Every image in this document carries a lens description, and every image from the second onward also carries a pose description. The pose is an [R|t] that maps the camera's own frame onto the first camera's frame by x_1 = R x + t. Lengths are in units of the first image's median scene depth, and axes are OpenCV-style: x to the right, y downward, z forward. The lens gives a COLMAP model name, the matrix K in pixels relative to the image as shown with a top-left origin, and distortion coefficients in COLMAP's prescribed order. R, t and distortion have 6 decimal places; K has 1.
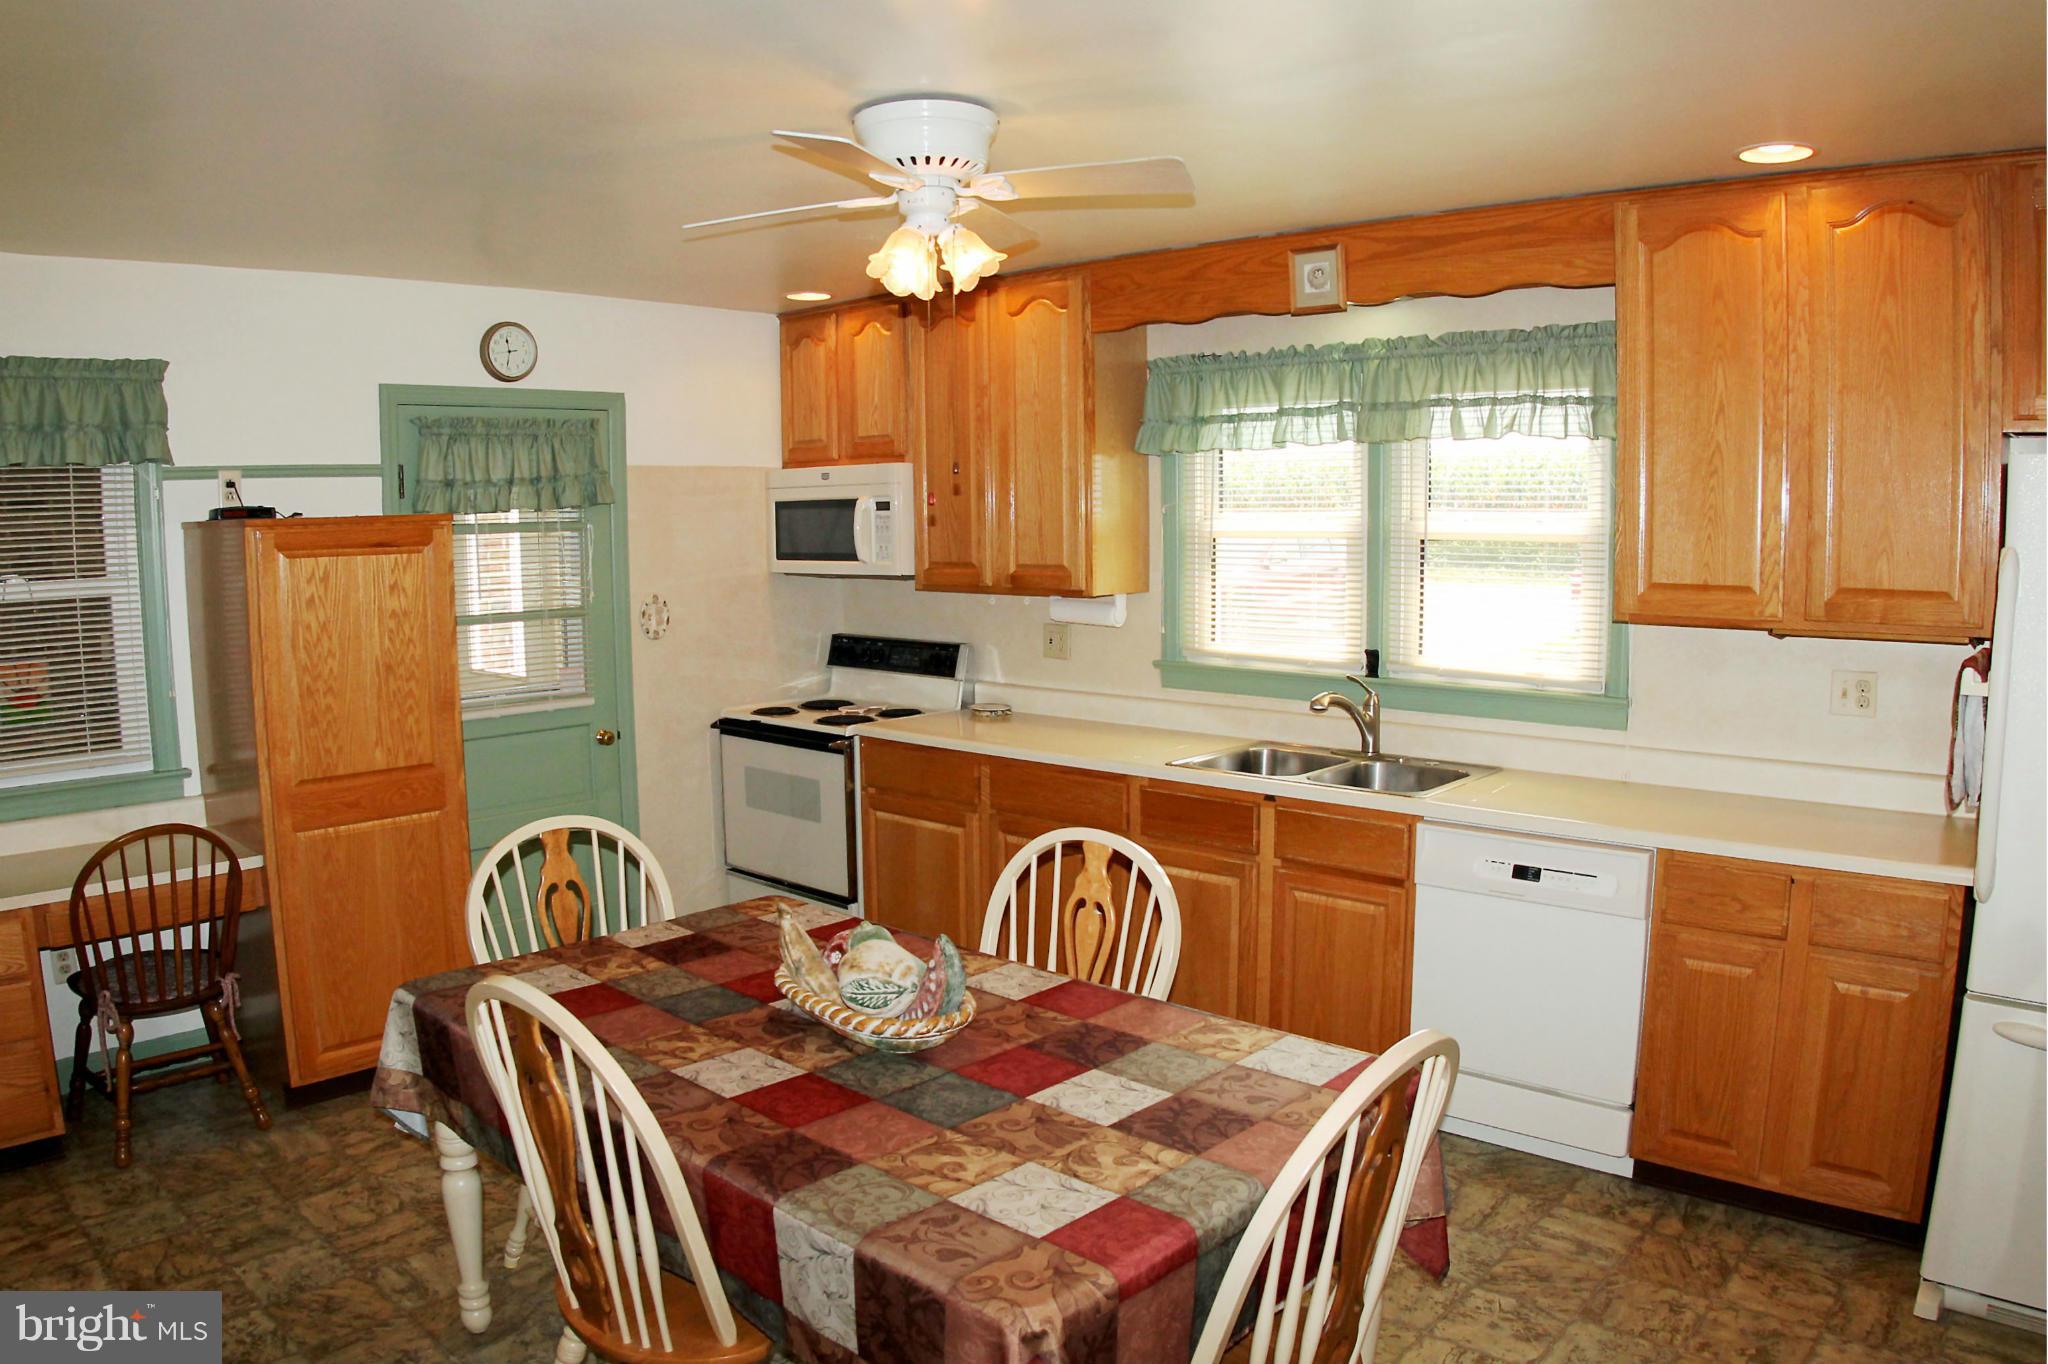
lens RADIAL K [[1416.0, 0, 1013.5], [0, 1416.0, 678.9], [0, 0, 1]] dist [-0.228774, 0.087388]
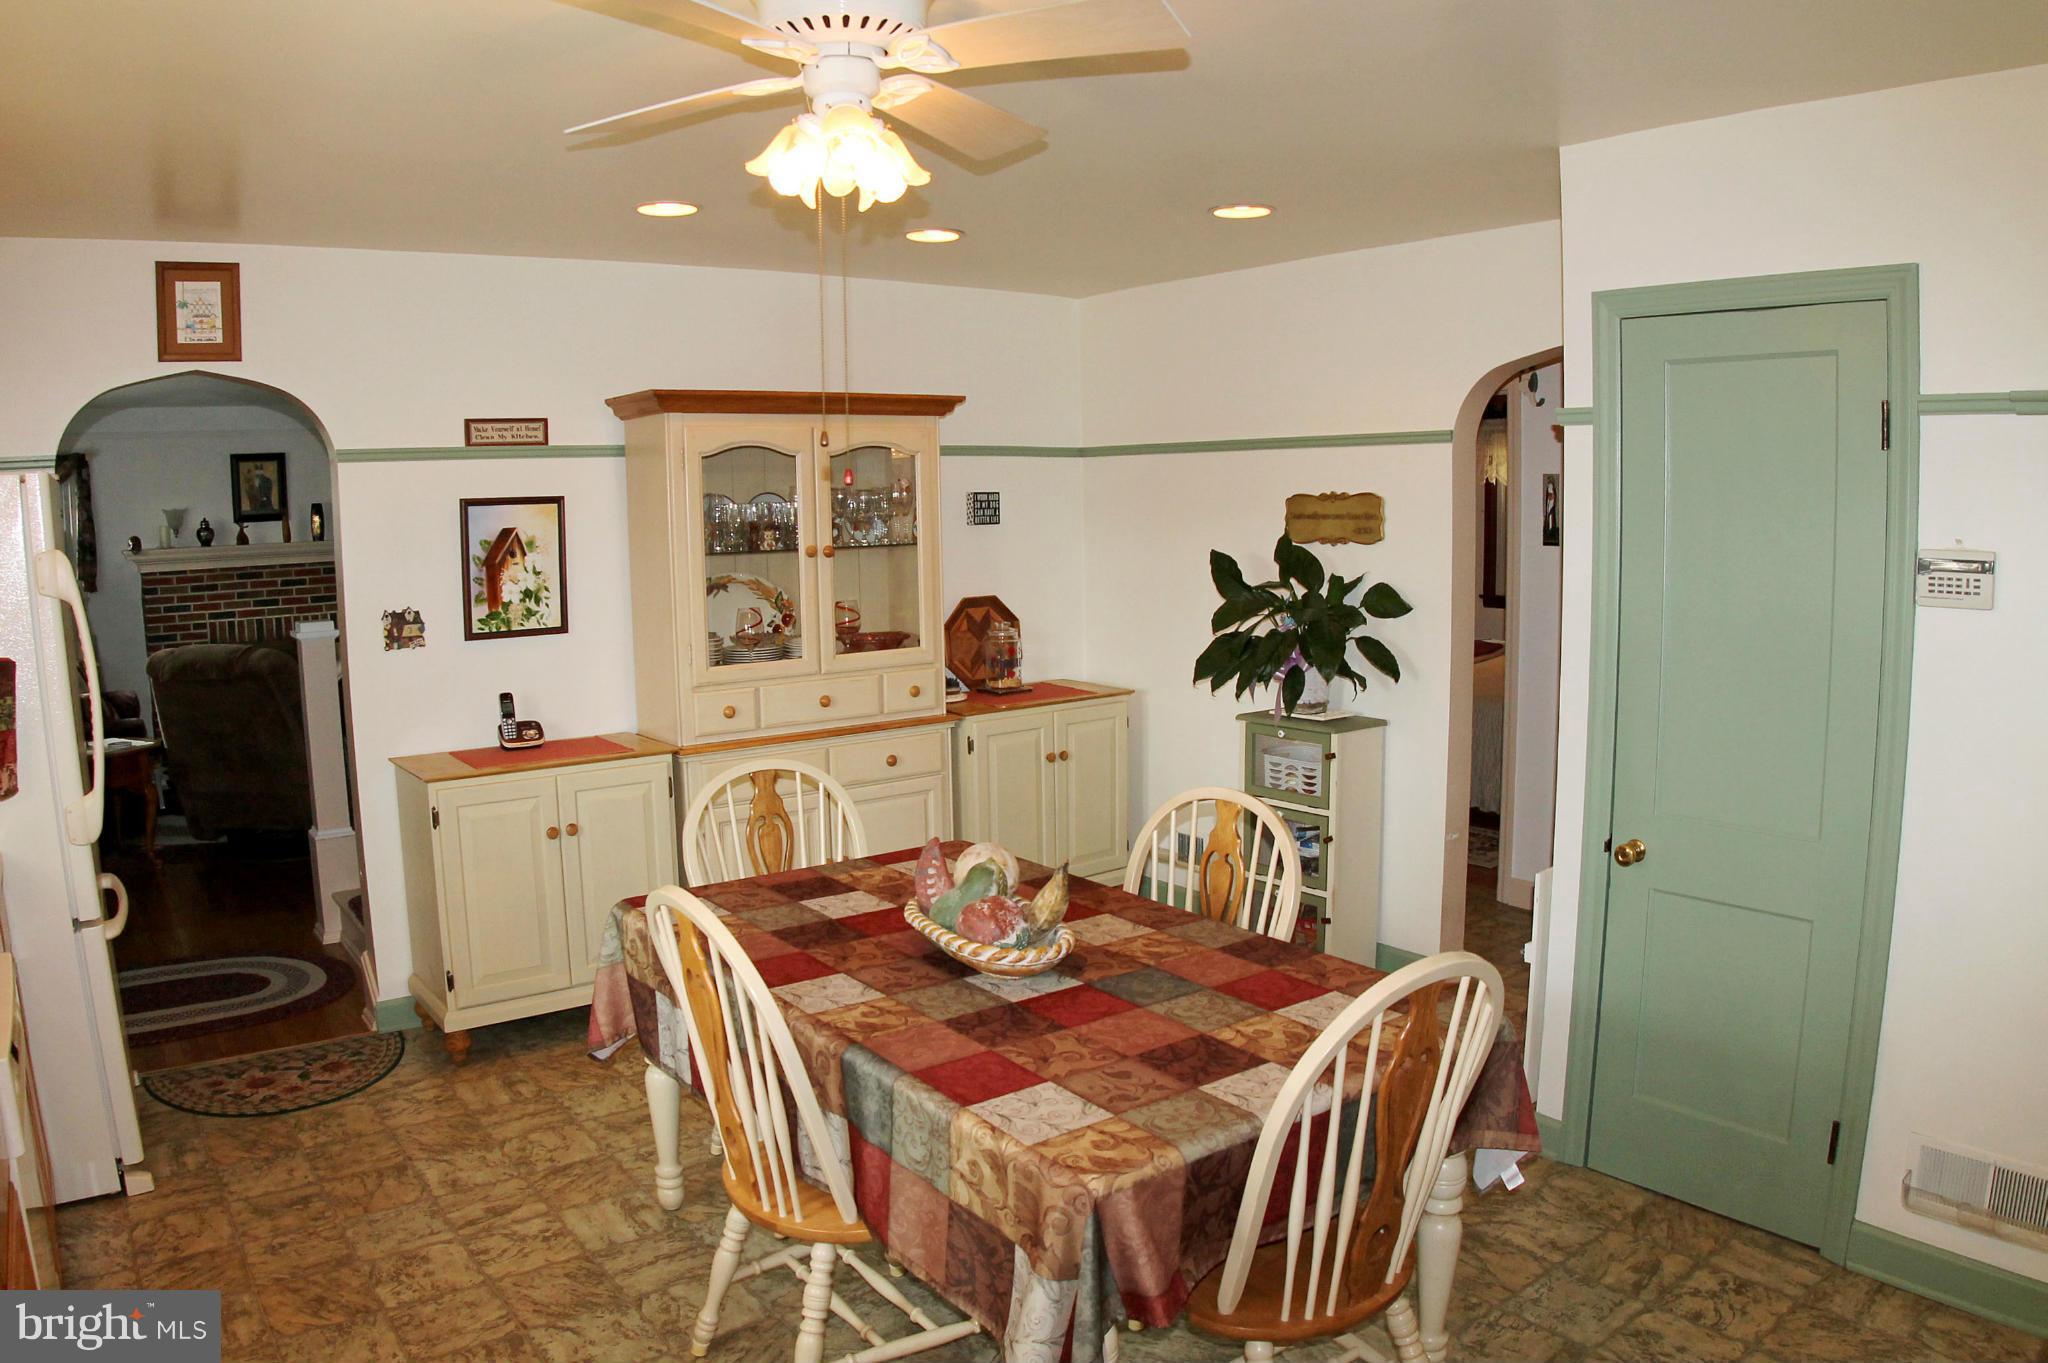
lens RADIAL K [[1416.0, 0, 1013.5], [0, 1416.0, 678.4], [0, 0, 1]] dist [-0.228774, 0.087388]
pose [[-0.982436, -0.002607, 0.186579, -0.221122], [0.041899, 0.971288, 0.234189, -0.152076], [-0.181833, 0.237893, -0.954119, 1.349591]]
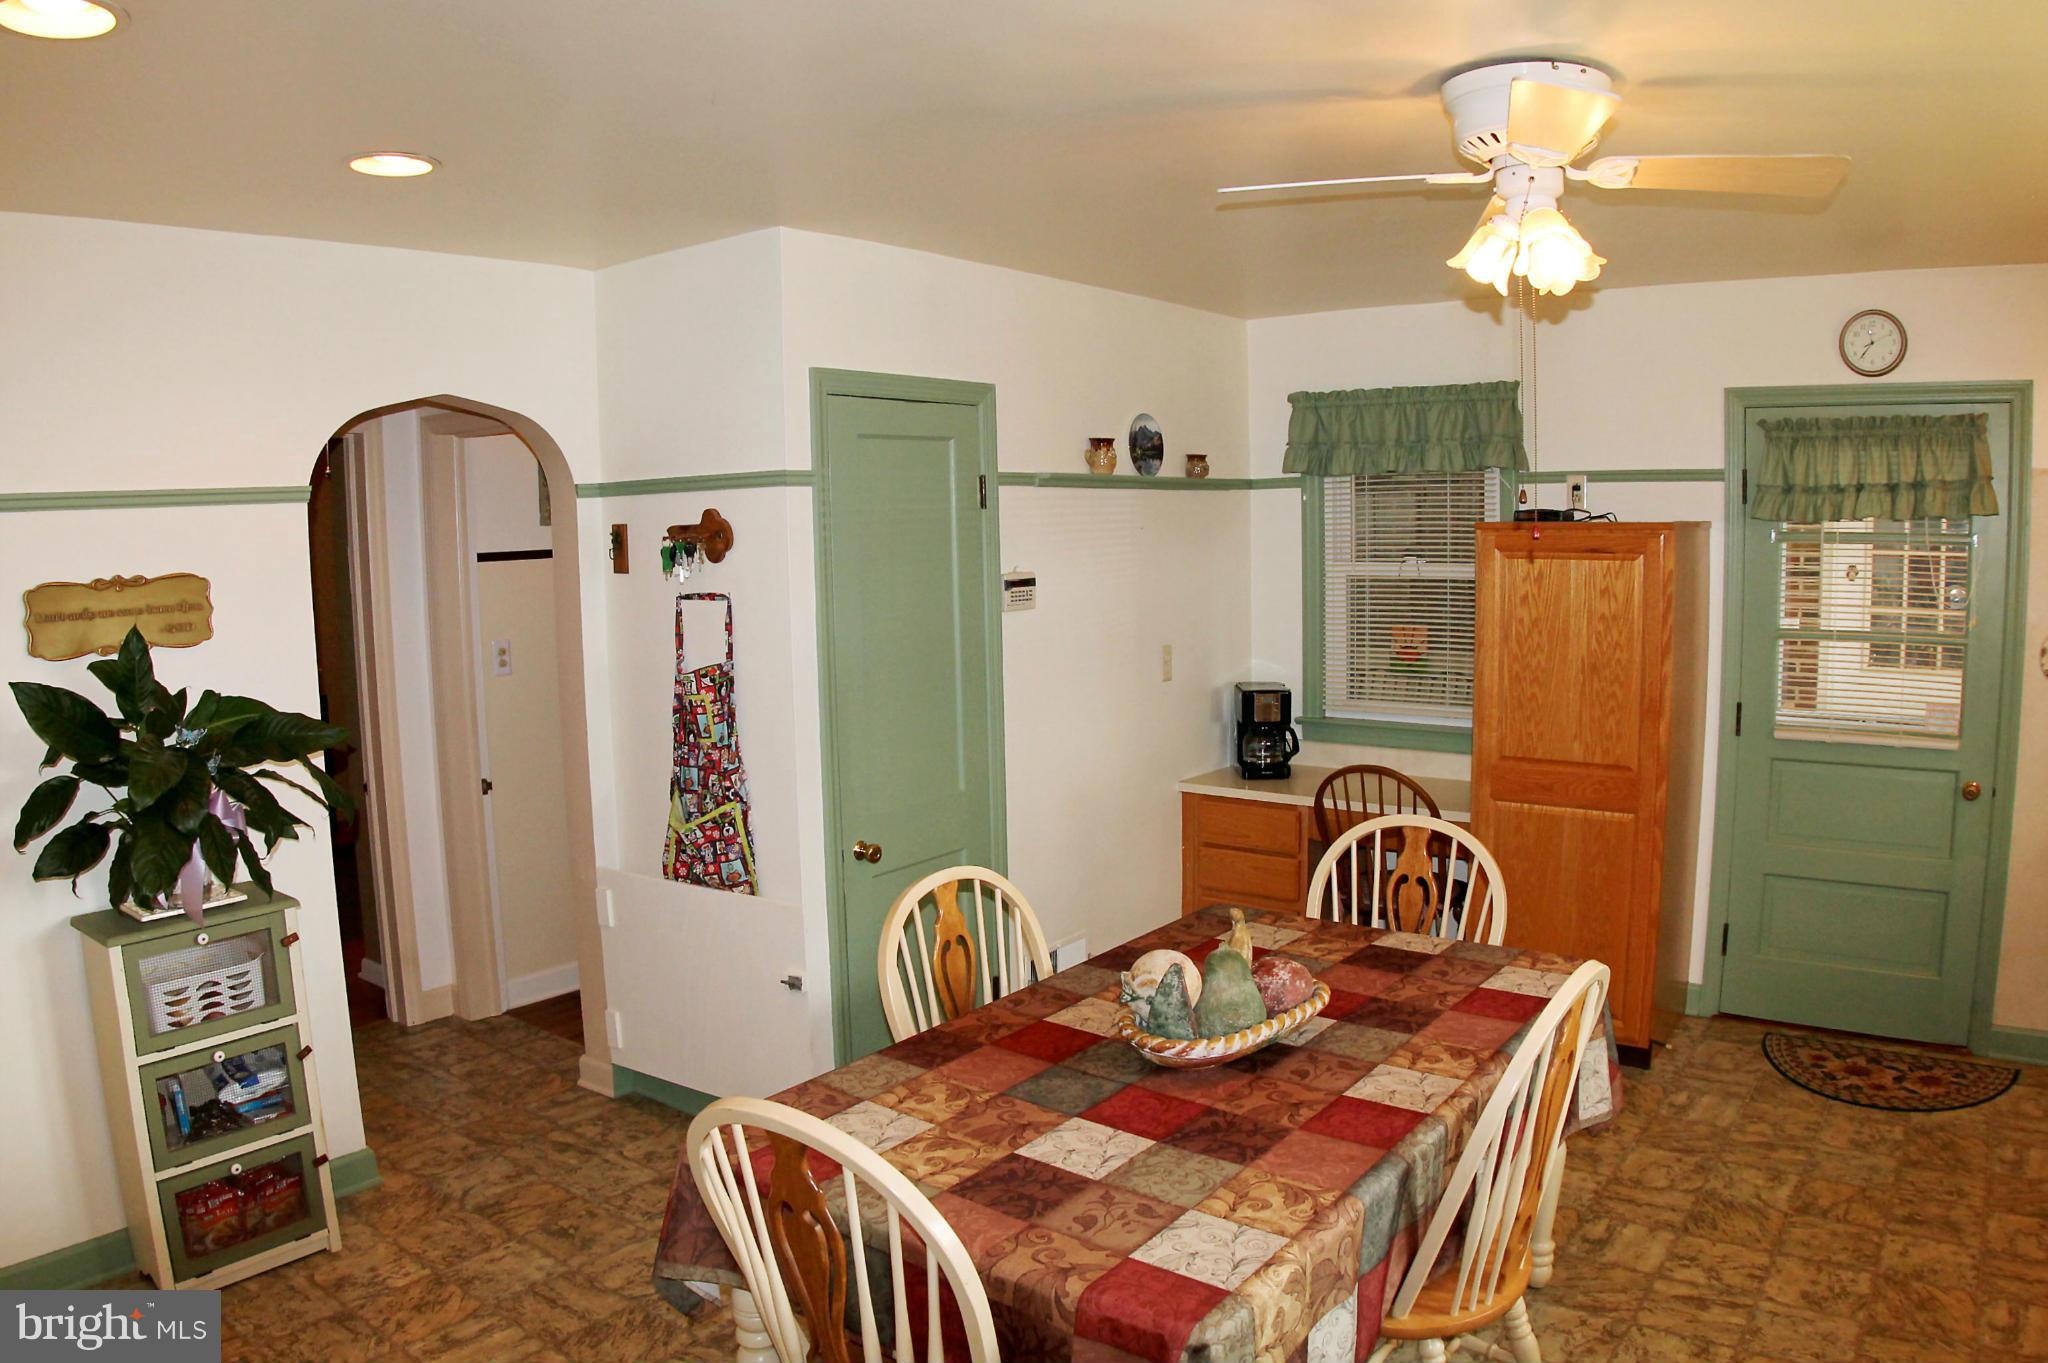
lens RADIAL K [[1416.0, 0, 1013.5], [0, 1416.0, 678.4], [0, 0, 1]] dist [-0.228774, 0.087388]
pose [[0.079201, 0.118313, -0.989813, 0.586421], [-0.092852, 0.989491, 0.110845, -0.080494], [0.992525, 0.083127, 0.089354, 0.488684]]
